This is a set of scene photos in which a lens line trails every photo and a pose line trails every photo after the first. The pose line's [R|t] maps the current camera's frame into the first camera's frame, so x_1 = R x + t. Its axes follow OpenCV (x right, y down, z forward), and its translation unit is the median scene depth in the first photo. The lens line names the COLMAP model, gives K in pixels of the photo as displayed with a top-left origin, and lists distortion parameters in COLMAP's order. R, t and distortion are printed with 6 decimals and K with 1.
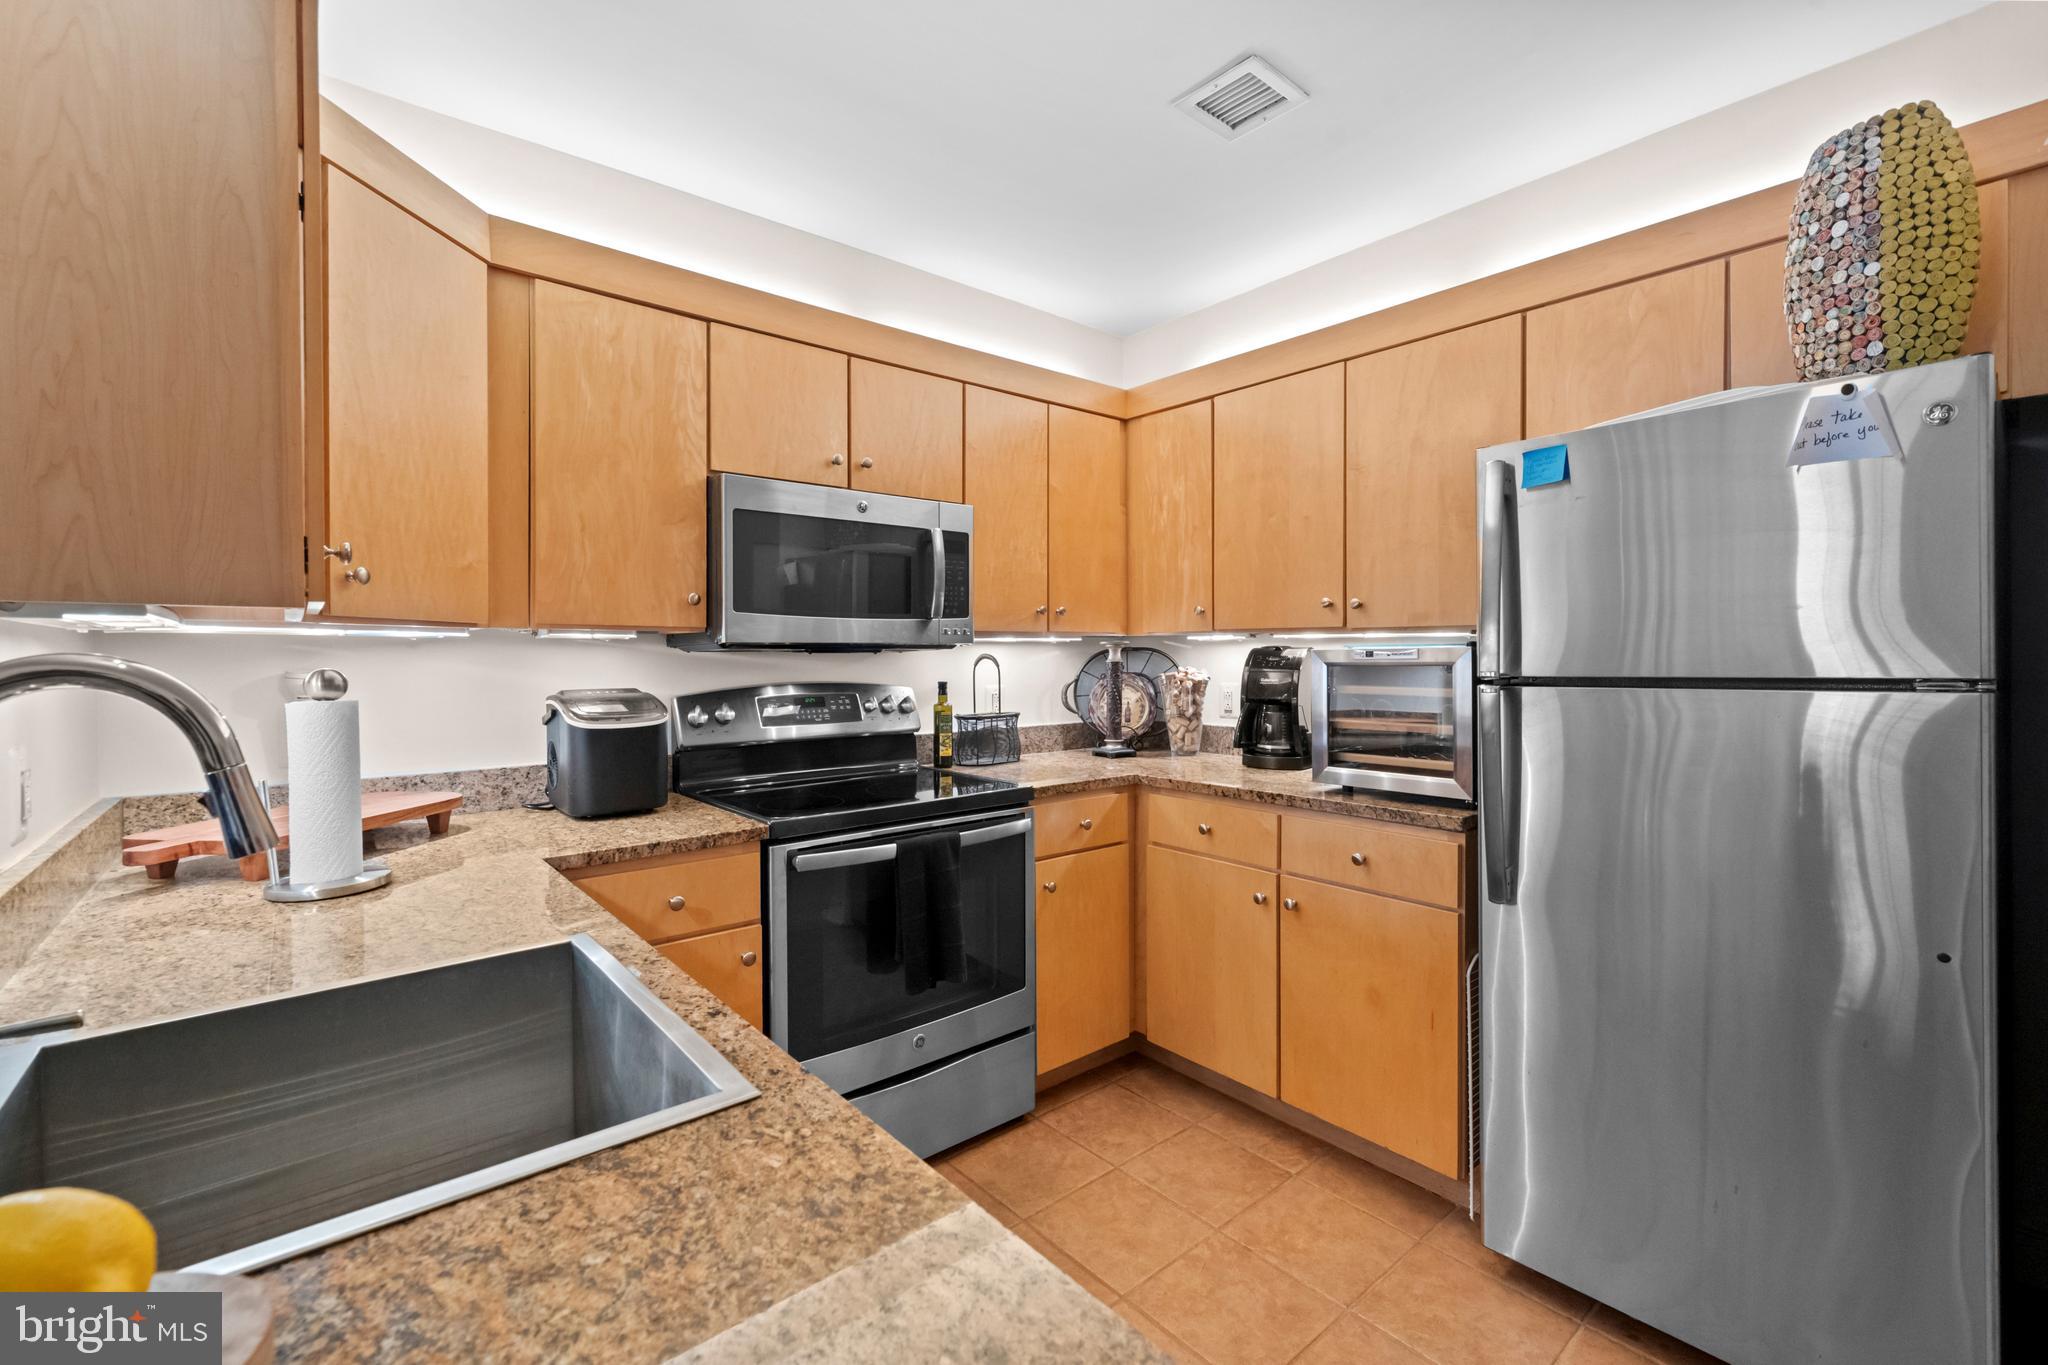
lens RADIAL K [[860.4, 0, 1007.2], [0, 860.4, 669.3], [0, 0, 1]] dist [-0.002623, -0.000082]
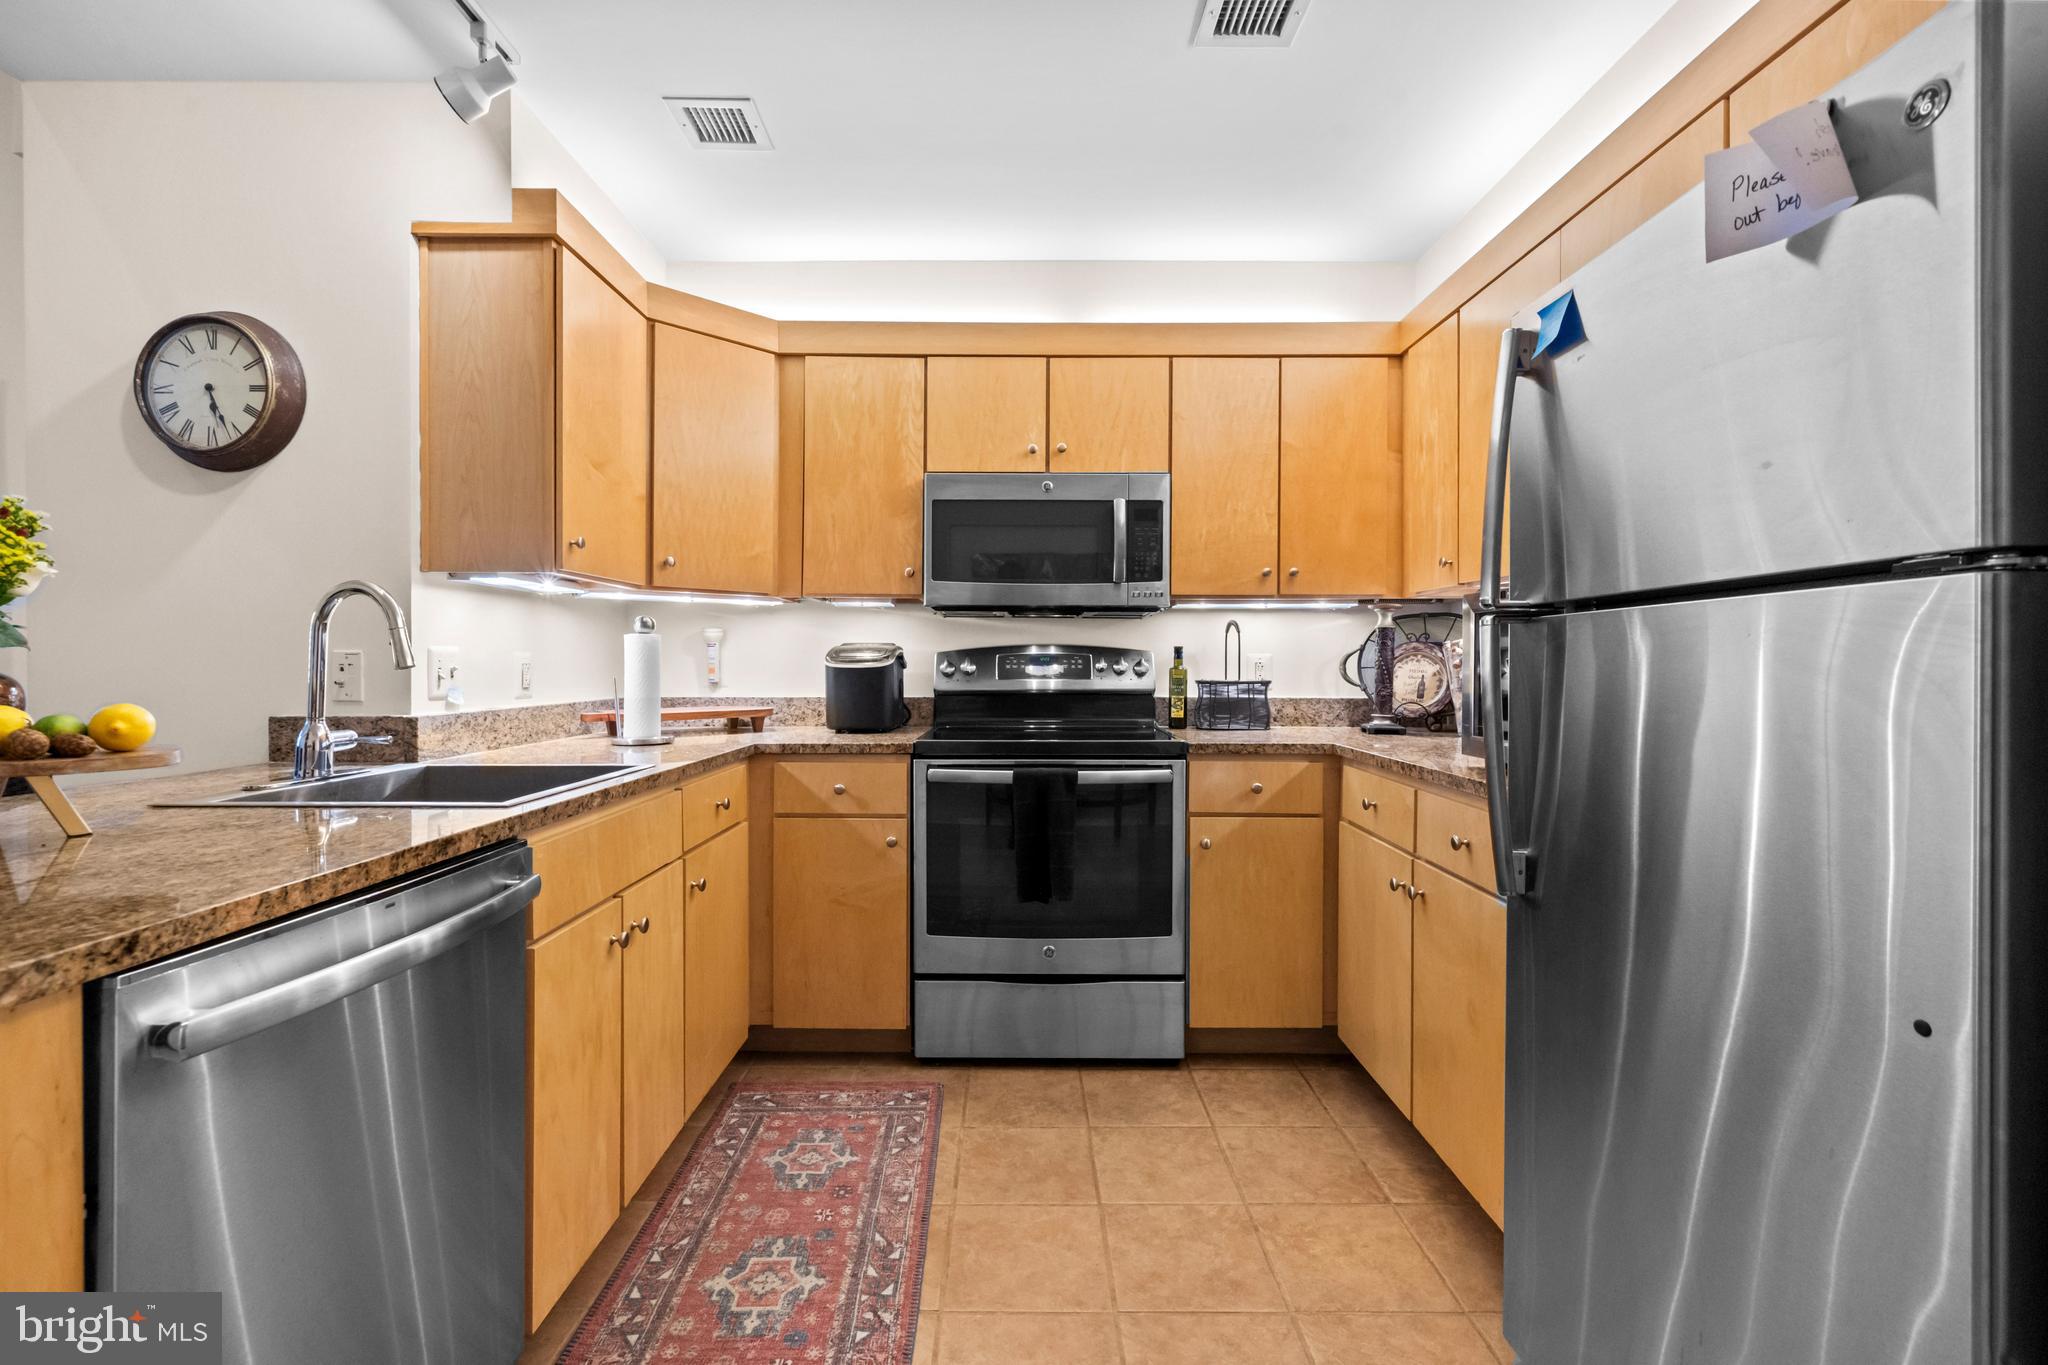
lens RADIAL K [[860.4, 0, 1008.5], [0, 860.4, 674.6], [0, 0, 1]] dist [-0.002623, -0.000082]
pose [[0.769724, 0.019487, -0.638079, 0.514828], [-0.019019, 0.999790, 0.007592, 0.052730], [0.638093, 0.006292, 0.769933, 0.079183]]
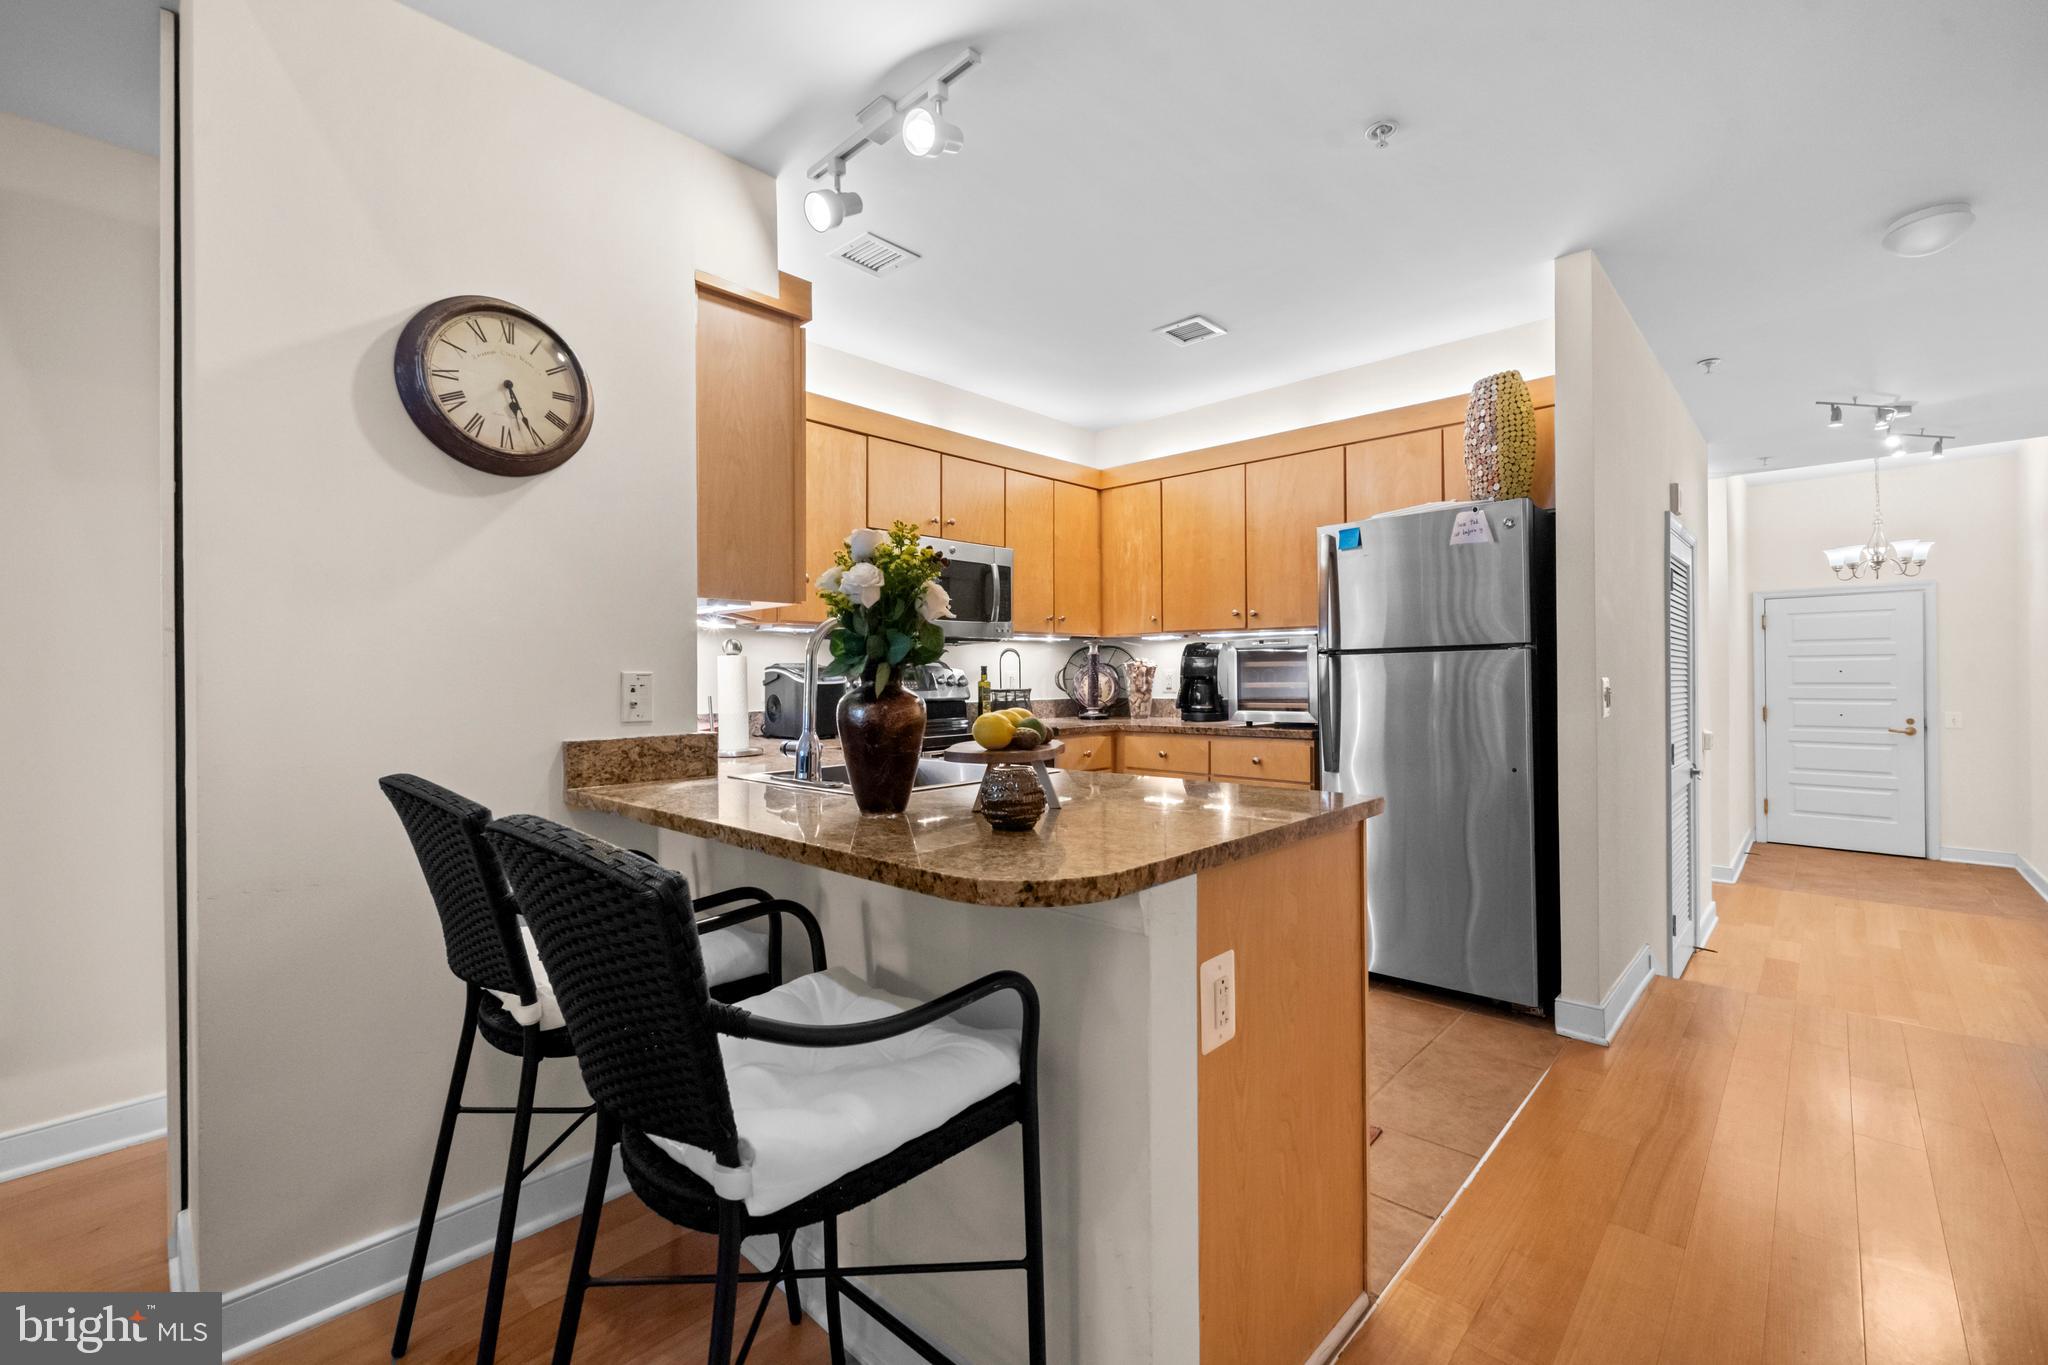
lens RADIAL K [[860.4, 0, 1013.7], [0, 860.4, 677.3], [0, 0, 1]] dist [-0.002623, -0.000082]
pose [[0.992933, -0.002677, 0.118648, -0.236781], [0.004643, 0.999856, -0.016300, 0.068769], [-0.118588, 0.016736, 0.992803, -0.558204]]
